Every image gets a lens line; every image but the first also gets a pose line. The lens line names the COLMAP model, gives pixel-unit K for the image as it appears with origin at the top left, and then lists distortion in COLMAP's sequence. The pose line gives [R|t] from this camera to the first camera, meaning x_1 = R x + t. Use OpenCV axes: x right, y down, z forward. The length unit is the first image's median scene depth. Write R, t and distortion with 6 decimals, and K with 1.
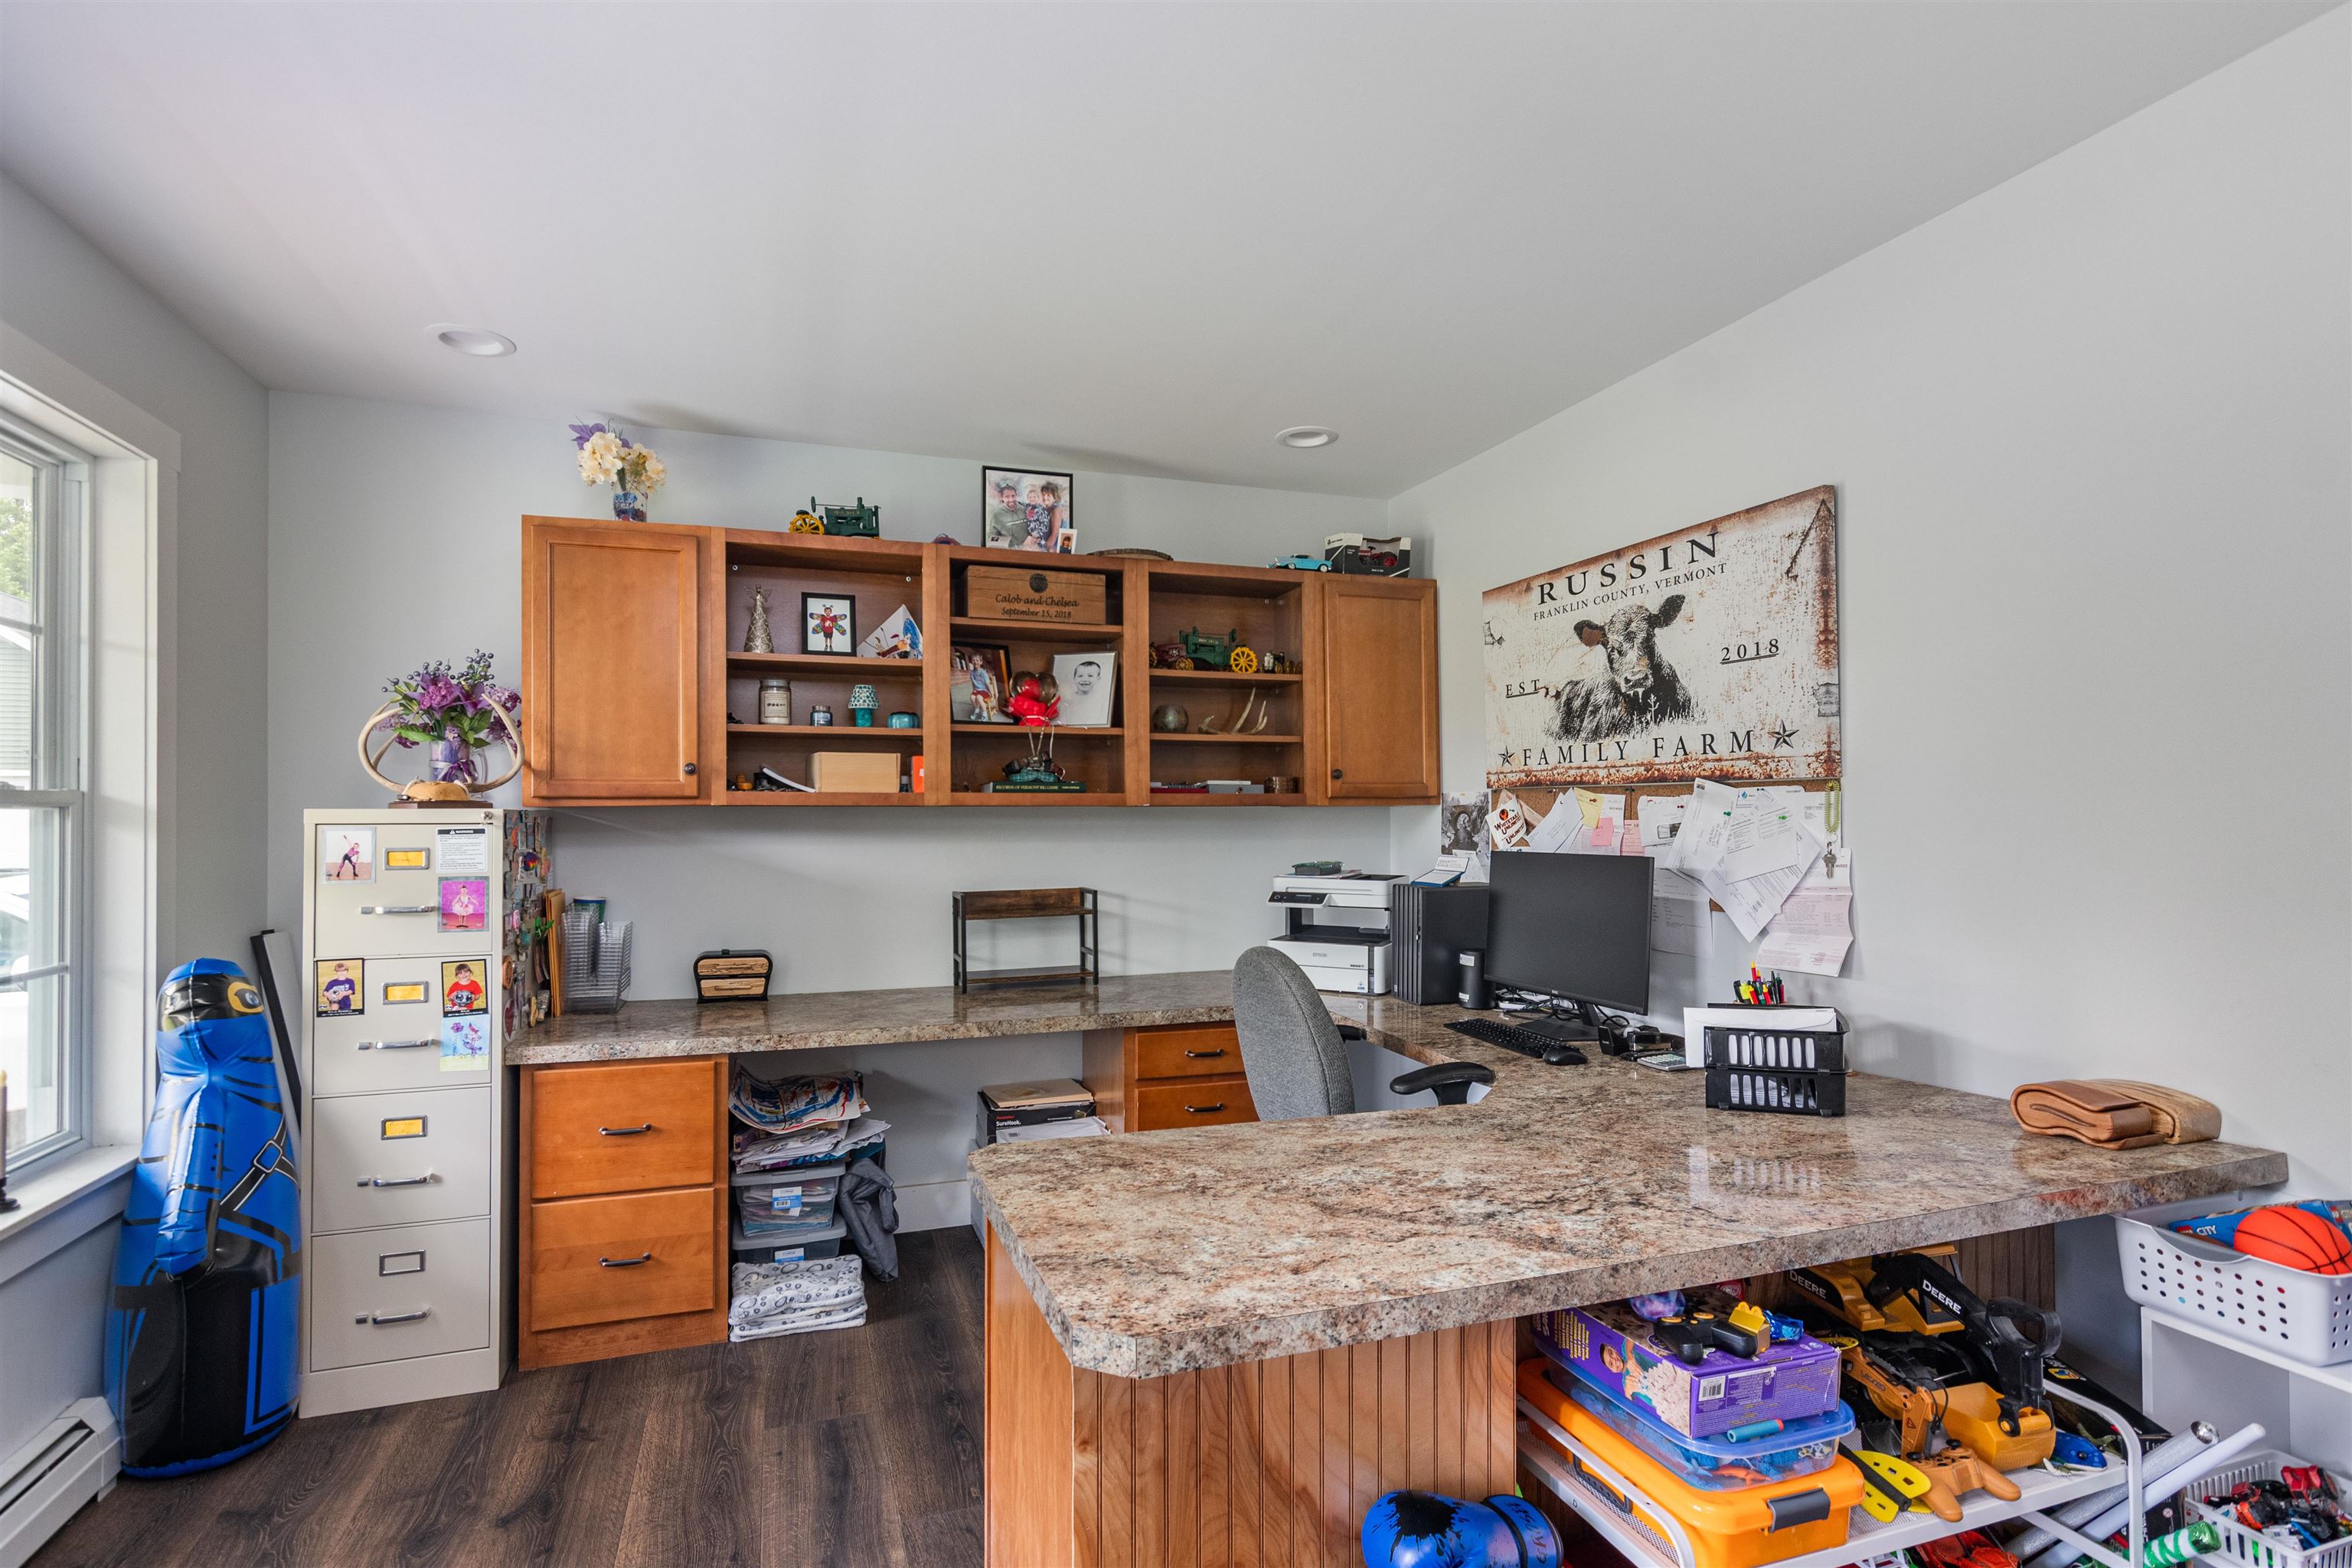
lens RADIAL K [[1143.2, 0, 1180.5], [0, 1143.2, 796.5], [0, 0, 1]] dist [0.001289, 0.000632]
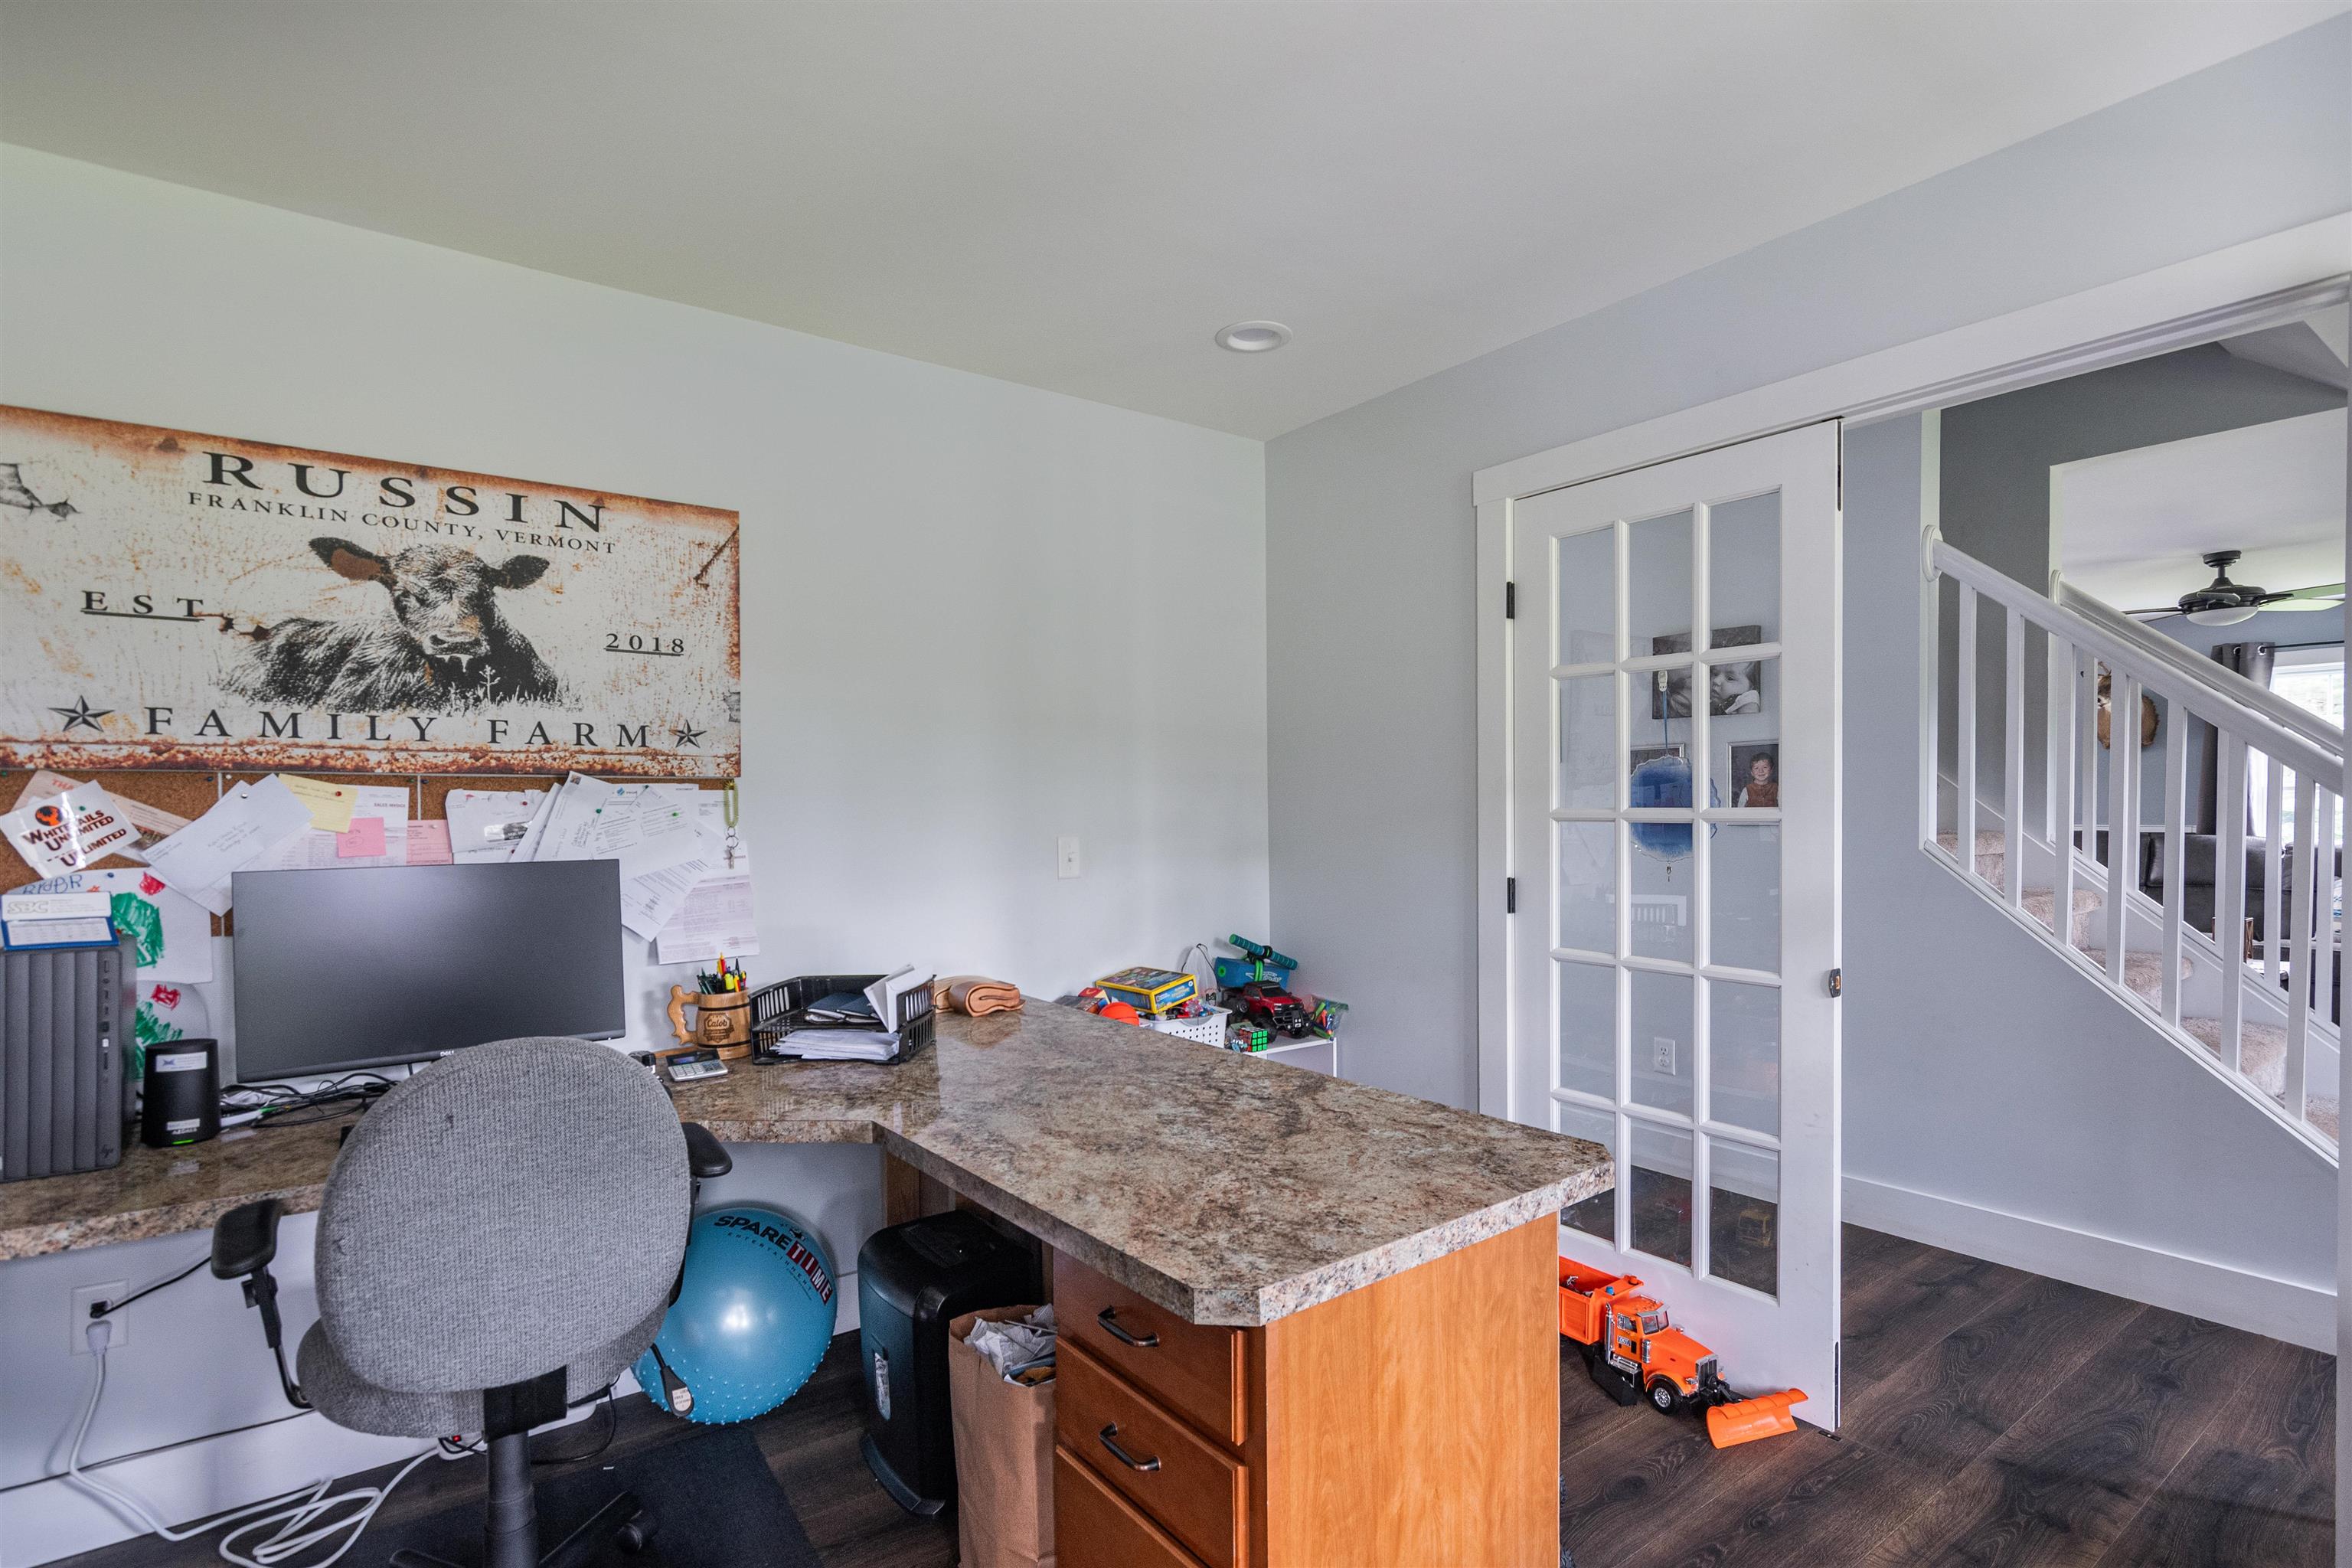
lens RADIAL K [[1143.2, 0, 1180.5], [0, 1143.2, 796.5], [0, 0, 1]] dist [0.001289, 0.000632]
pose [[-0.297842, 0.021178, 0.954380, -0.530556], [-0.001528, 0.999742, -0.022662, 0.022537], [-0.954614, -0.008208, -0.297733, 0.801476]]
